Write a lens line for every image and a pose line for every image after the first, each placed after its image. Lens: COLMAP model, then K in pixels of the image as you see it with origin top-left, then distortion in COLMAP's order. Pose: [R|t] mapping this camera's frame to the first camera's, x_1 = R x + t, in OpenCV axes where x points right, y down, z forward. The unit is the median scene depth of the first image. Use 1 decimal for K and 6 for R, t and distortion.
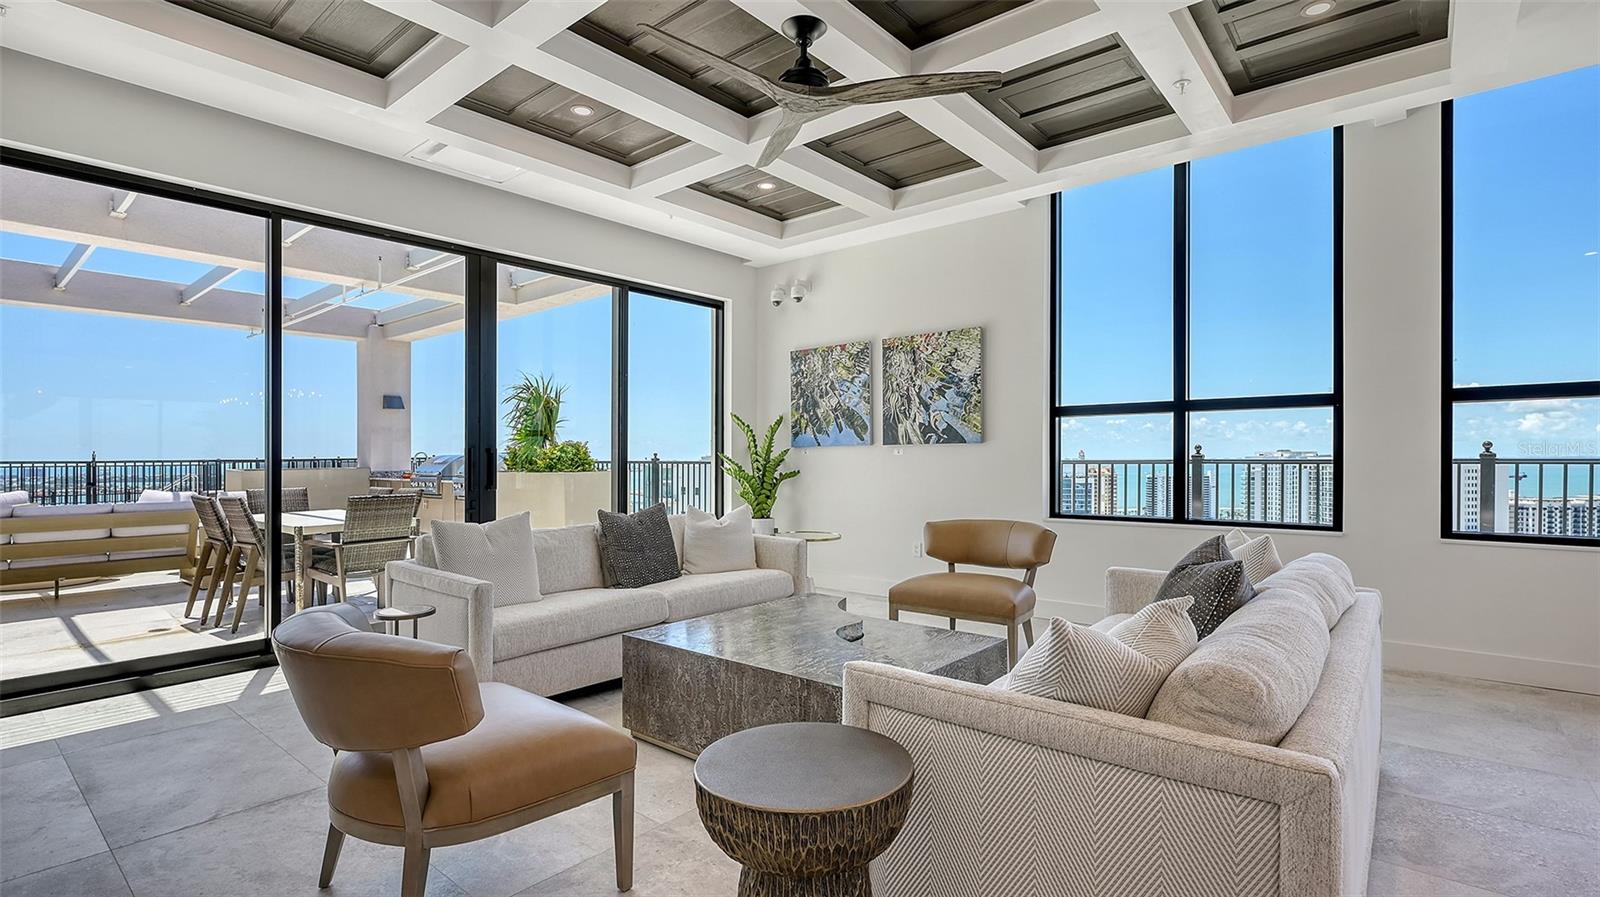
lens RADIAL K [[766.1, 0, 798.1], [0, 766.1, 457.0], [0, 0, 1]] dist [0.008091, -0.000793]
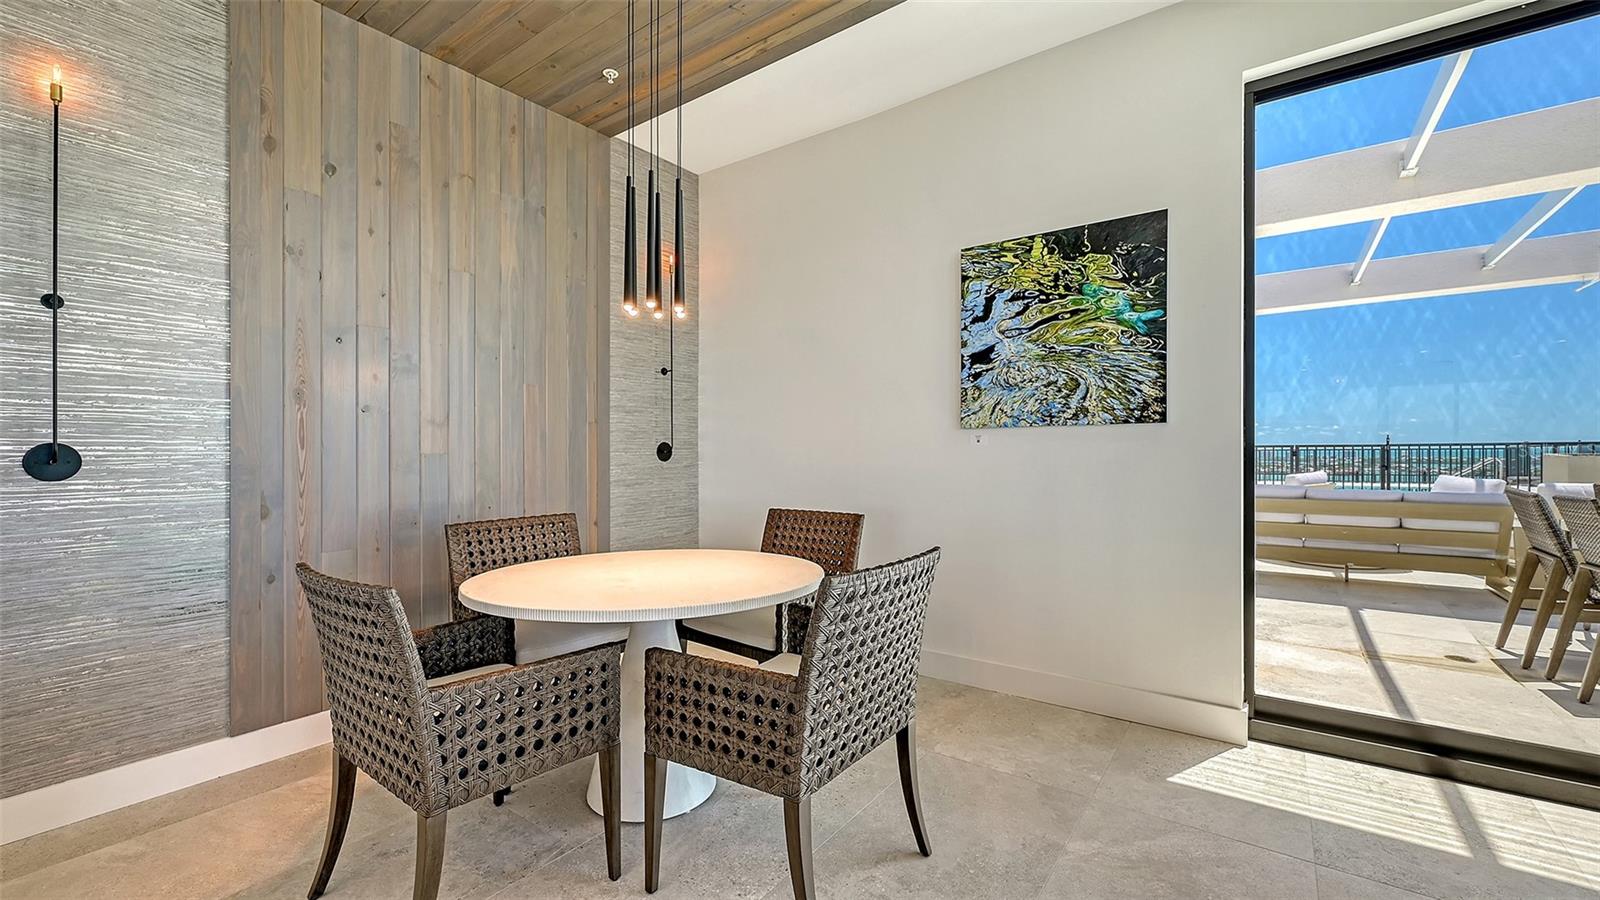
lens RADIAL K [[670.7, 0, 761.7], [0, 670.7, 443.5], [0, 0, 1]] dist [-0.001537, -0.000624]
pose [[0.075398, 0.000264, -0.997153, -0.153835], [0.005232, 0.999986, 0.000661, 0.000056], [0.997140, -0.005267, 0.075396, 0.179918]]
